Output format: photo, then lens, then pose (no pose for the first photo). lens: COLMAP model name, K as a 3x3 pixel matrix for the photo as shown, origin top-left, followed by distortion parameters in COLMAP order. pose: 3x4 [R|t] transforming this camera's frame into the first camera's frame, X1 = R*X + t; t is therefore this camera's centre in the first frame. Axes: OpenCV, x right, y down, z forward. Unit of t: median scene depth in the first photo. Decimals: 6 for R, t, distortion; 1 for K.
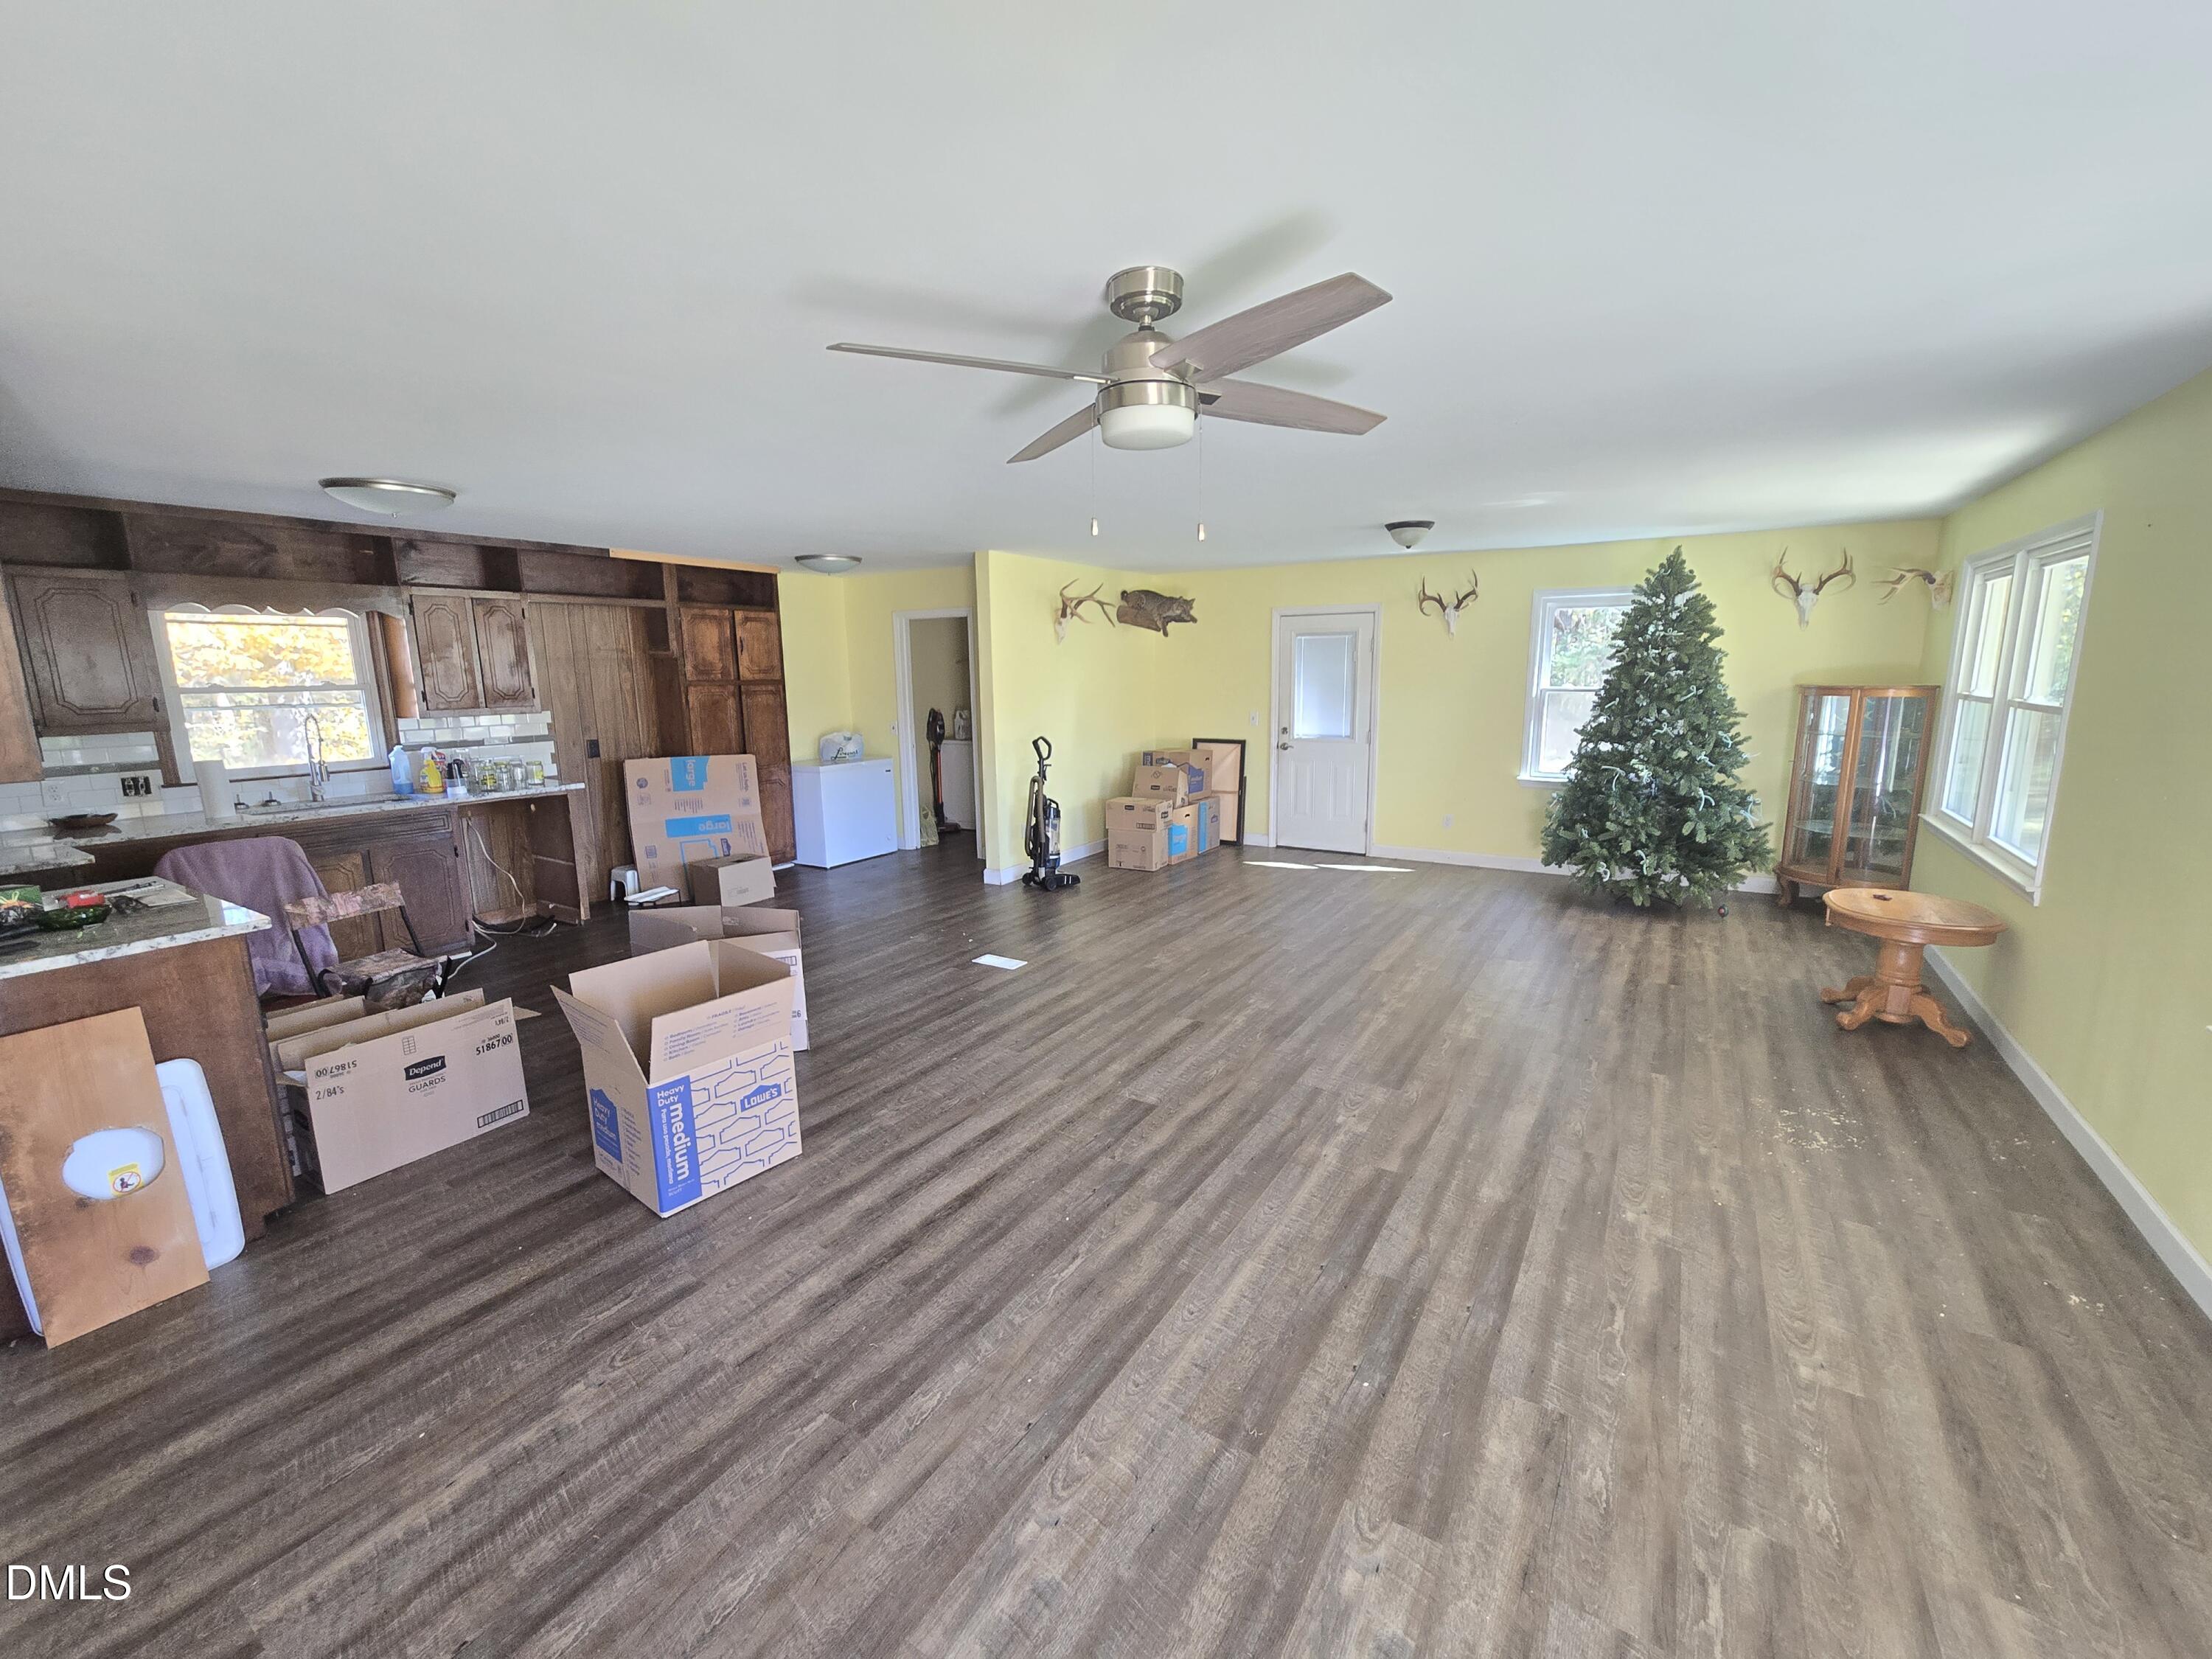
lens RADIAL K [[906.8, 0, 1106.0], [0, 906.8, 829.5], [0, 0, 1]] dist [0.000646, 0.000722]
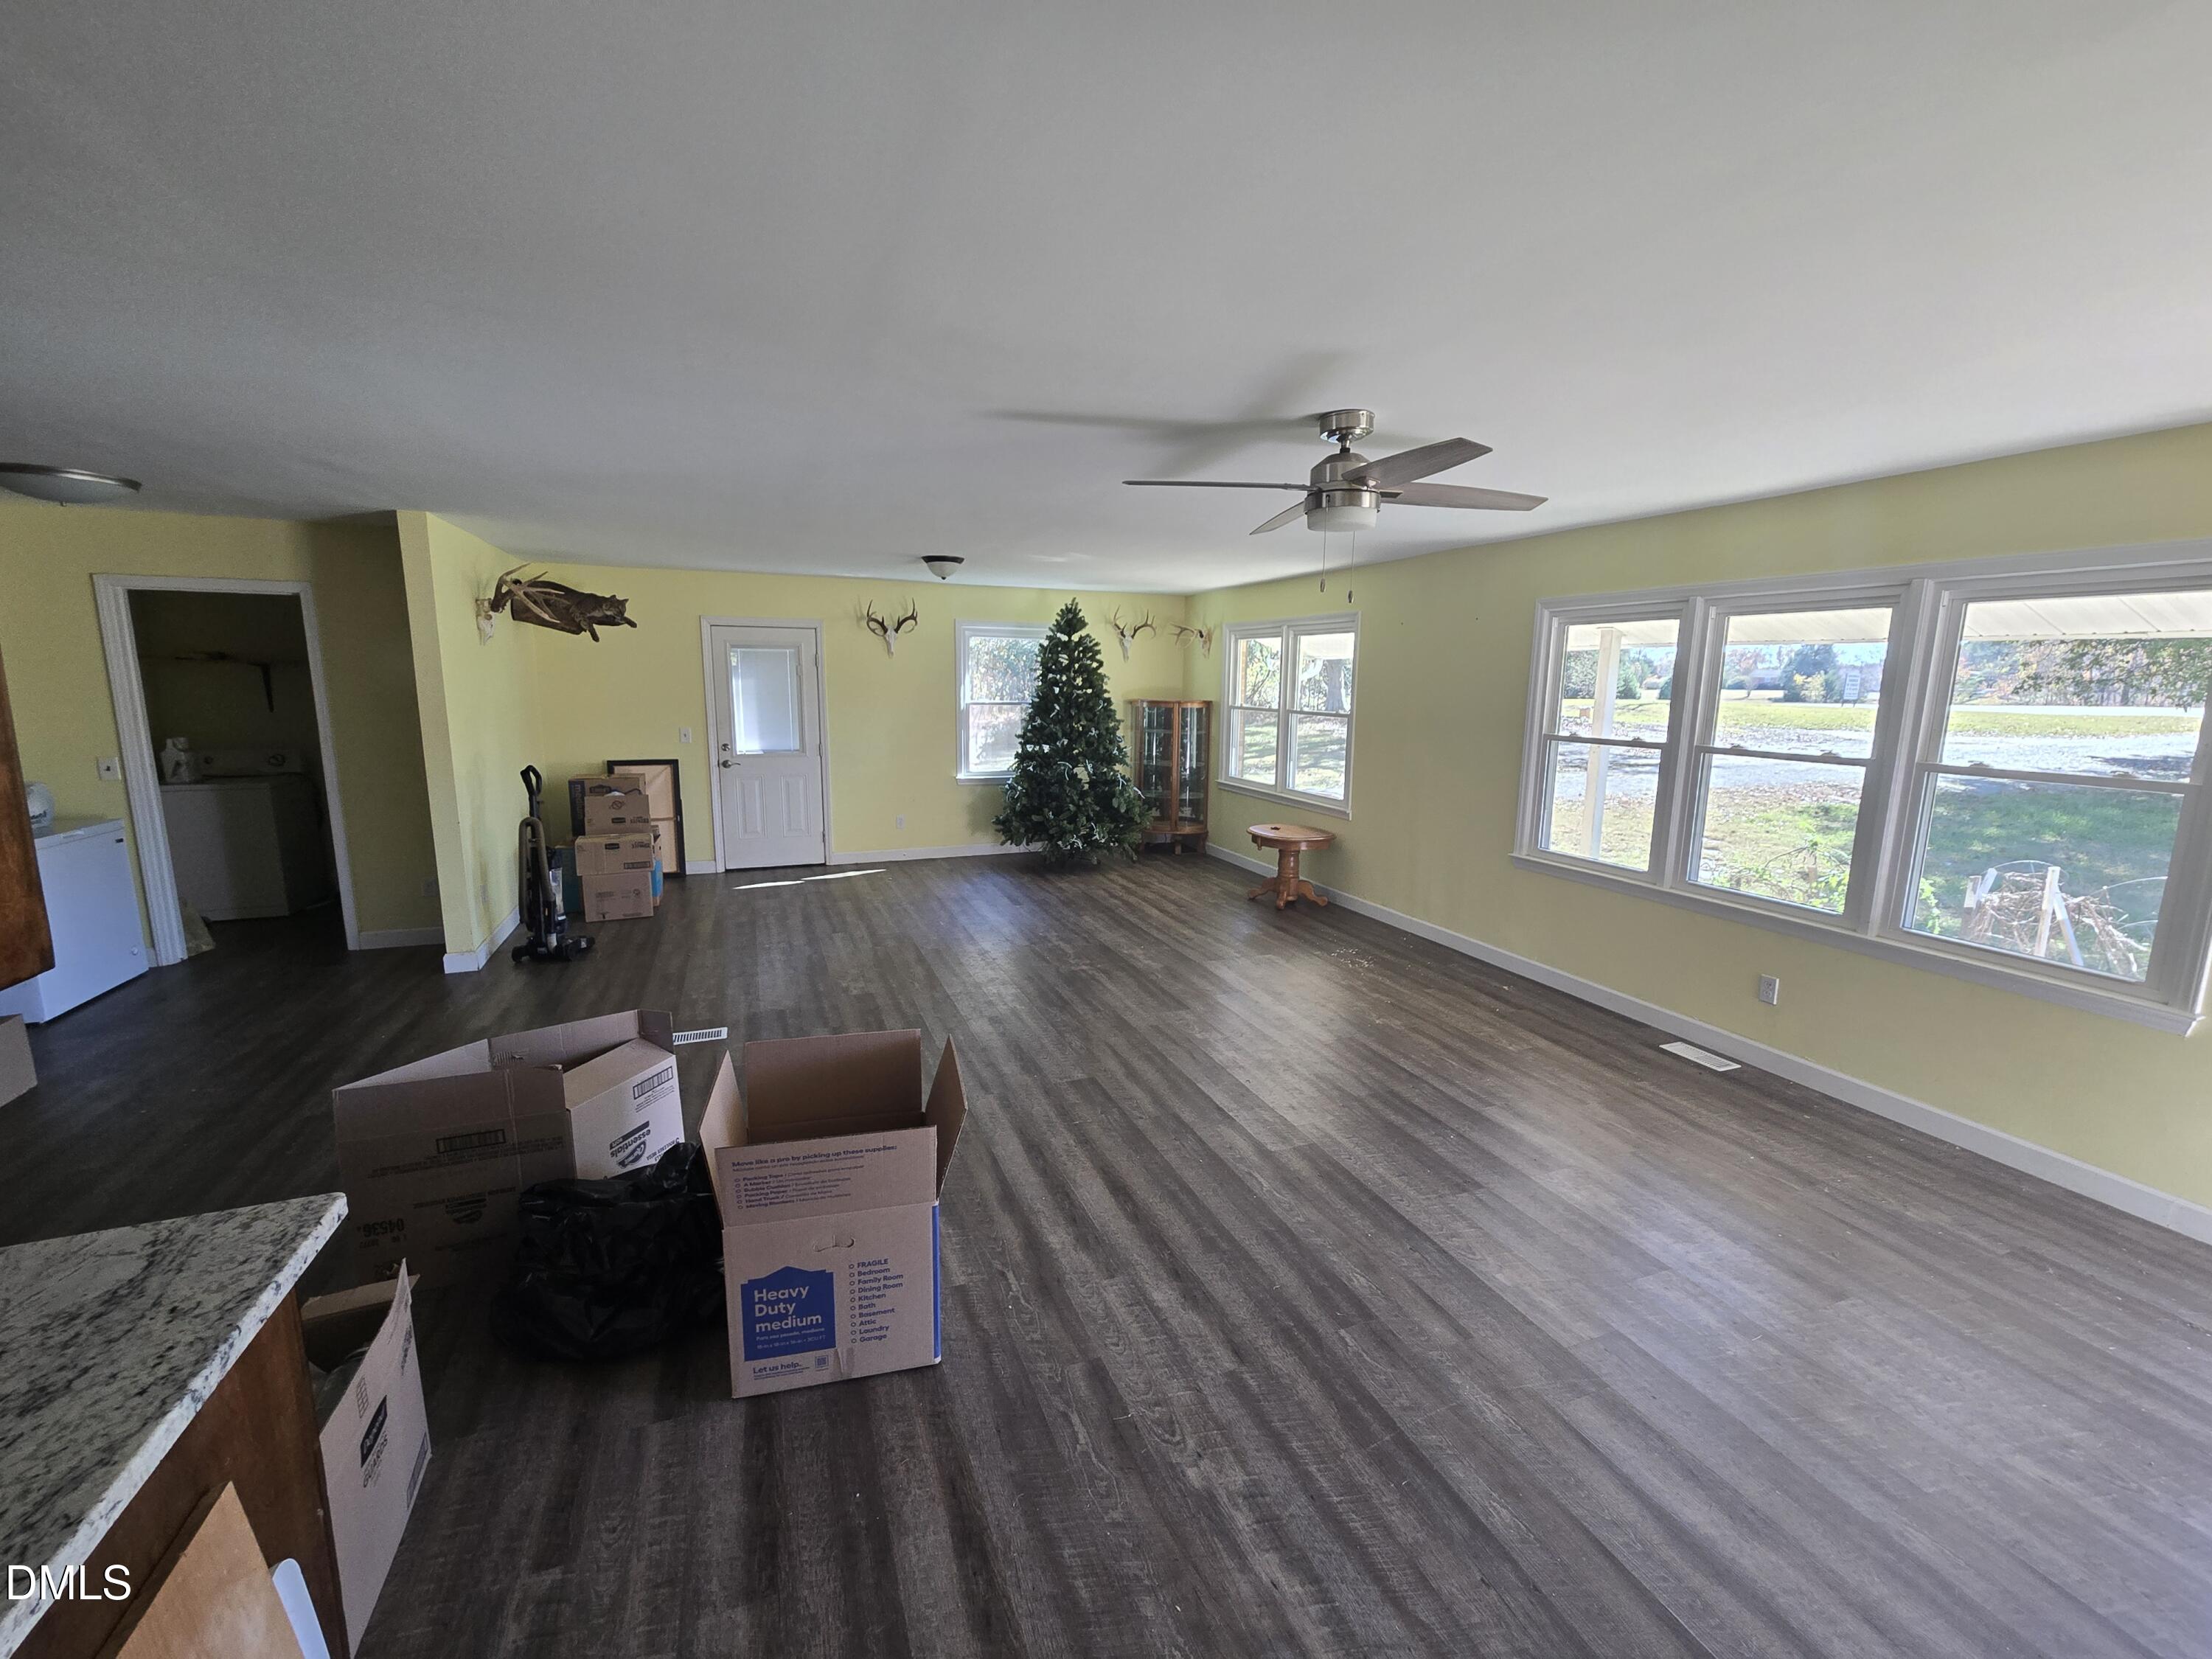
lens RADIAL K [[913.4, 0, 1106.0], [0, 913.4, 829.5], [0, 0, 1]] dist [0.011935, -0.009442]
pose [[0.593280, -0.113092, 0.797013, -0.843025], [0.123954, 0.991109, 0.048364, -0.053745], [-0.795396, 0.070099, 0.602023, 0.303662]]
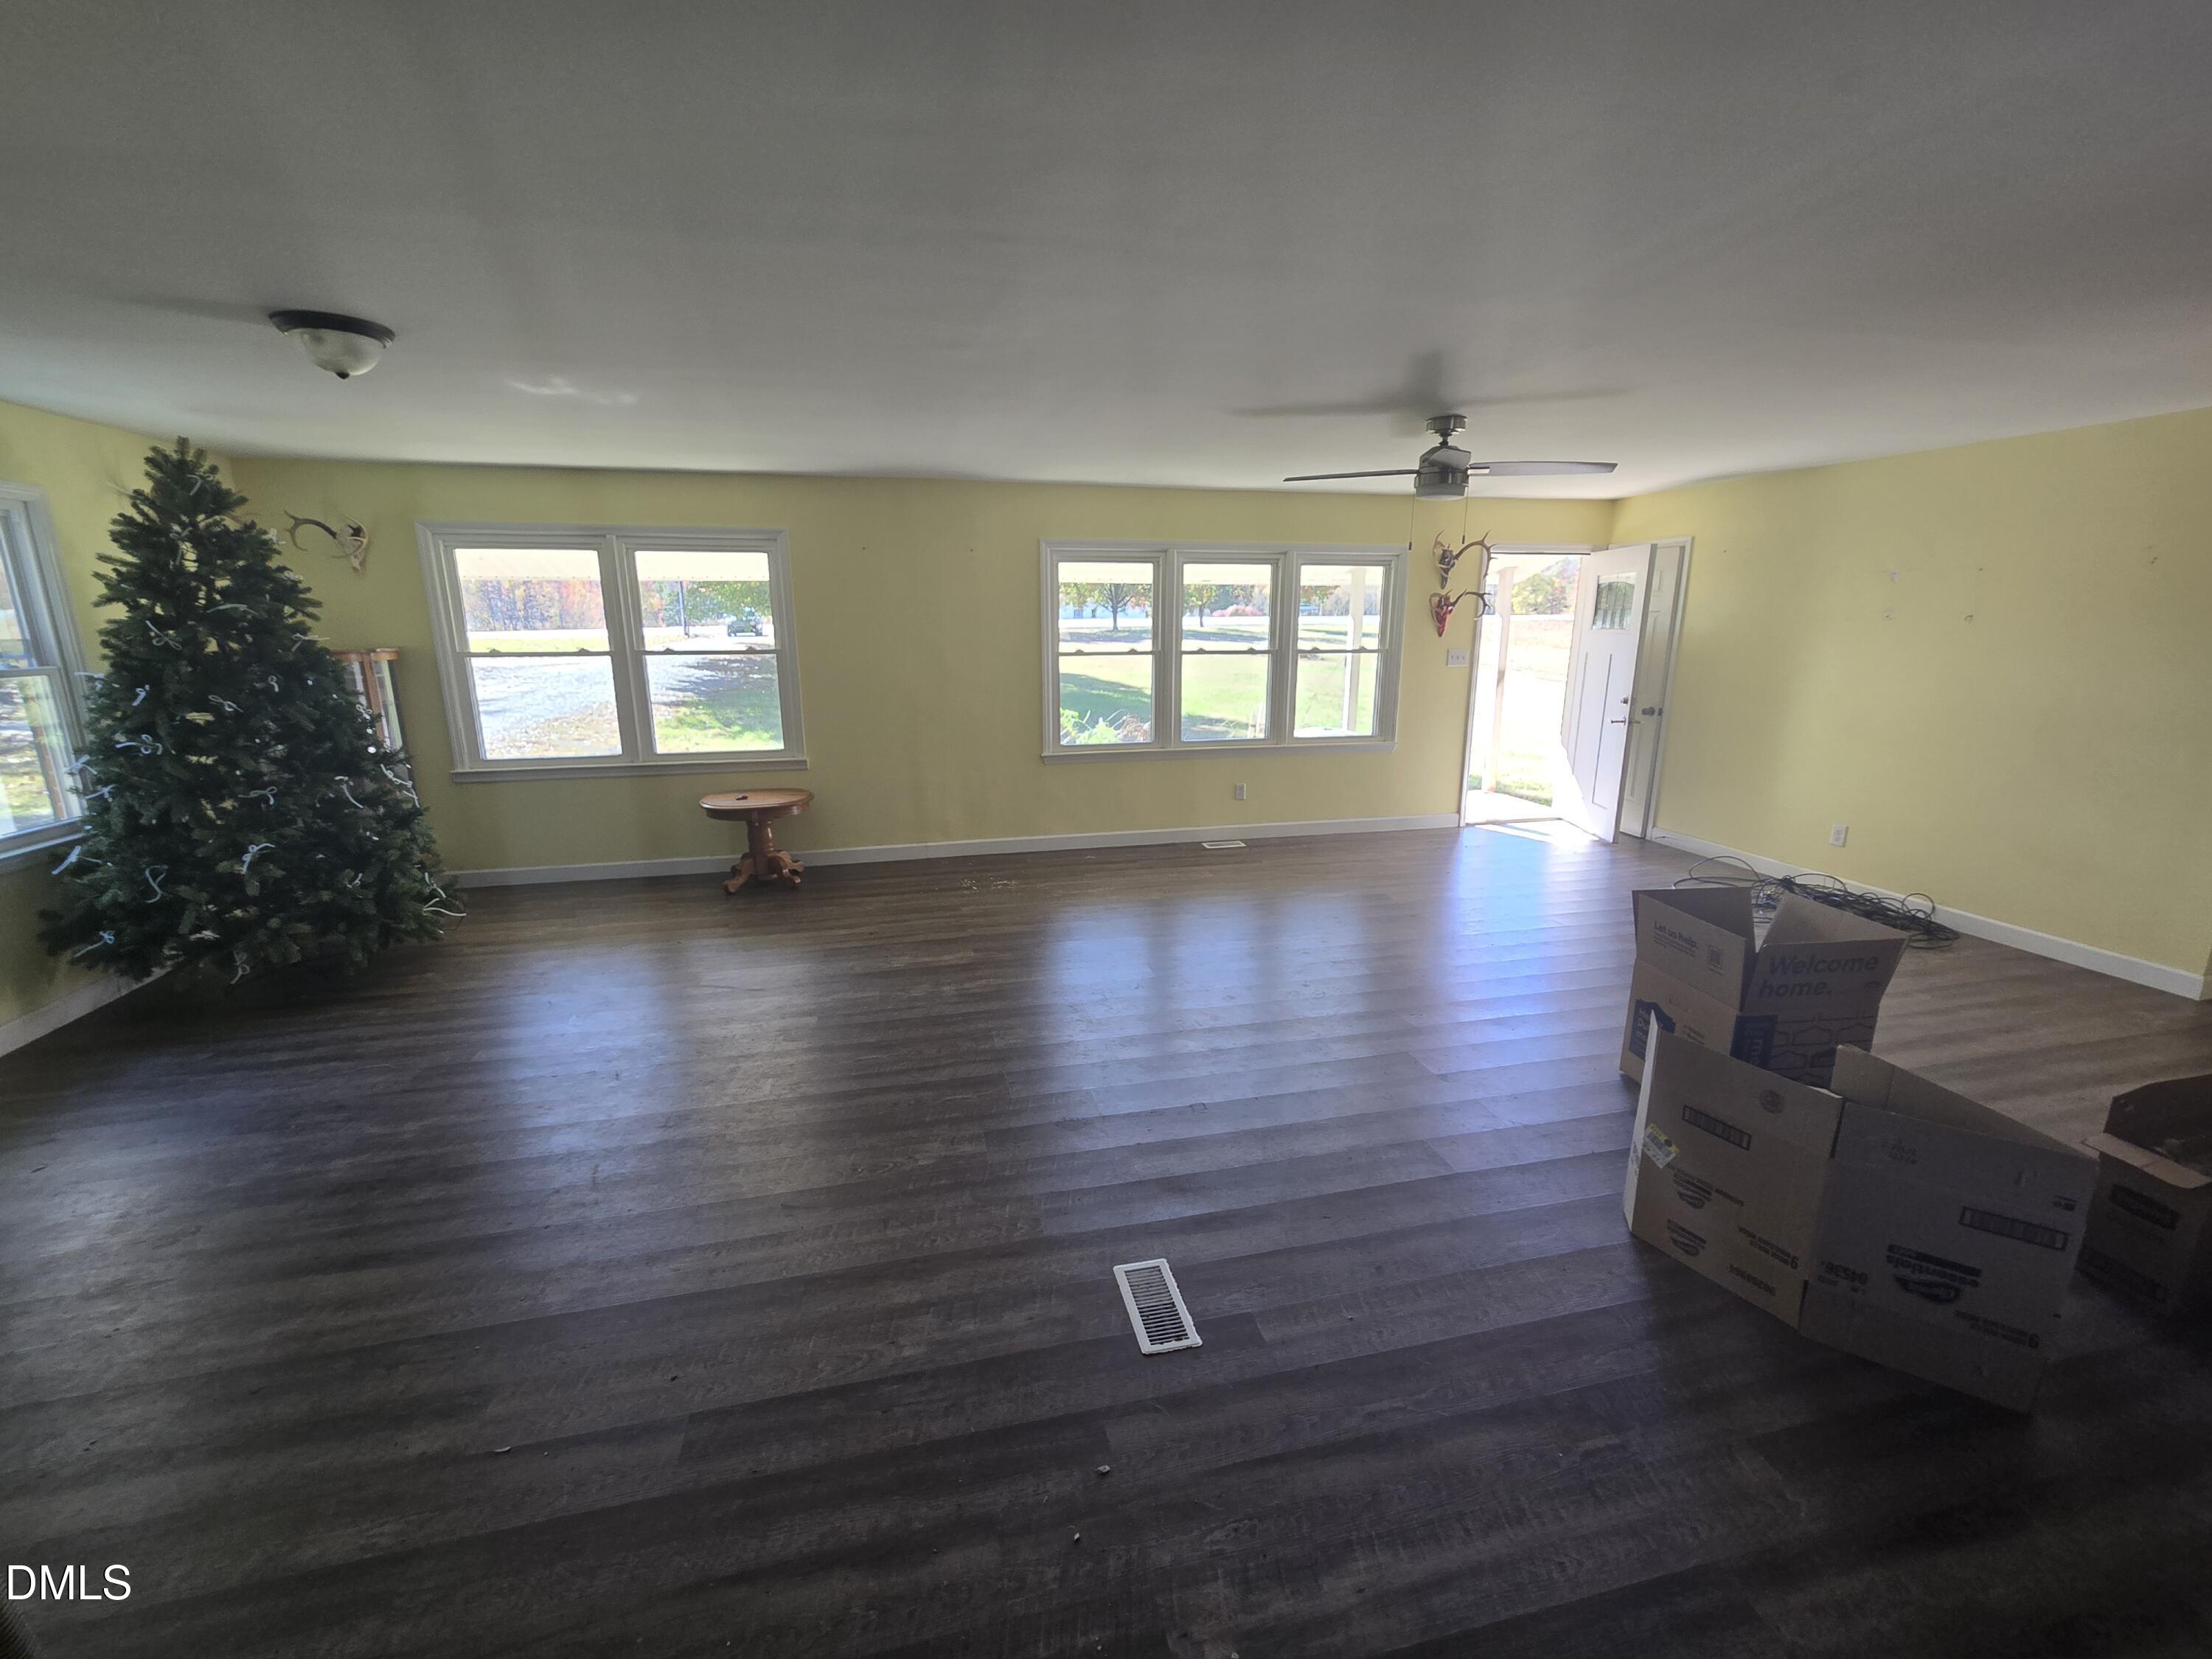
lens RADIAL K [[906.8, 0, 1106.0], [0, 906.8, 829.5], [0, 0, 1]] dist [0.000646, 0.000722]
pose [[-0.712214, -0.143701, 0.687096, -0.569470], [0.136117, 0.931972, 0.336008, -0.326279], [-0.688639, 0.332835, -0.644203, 1.915818]]
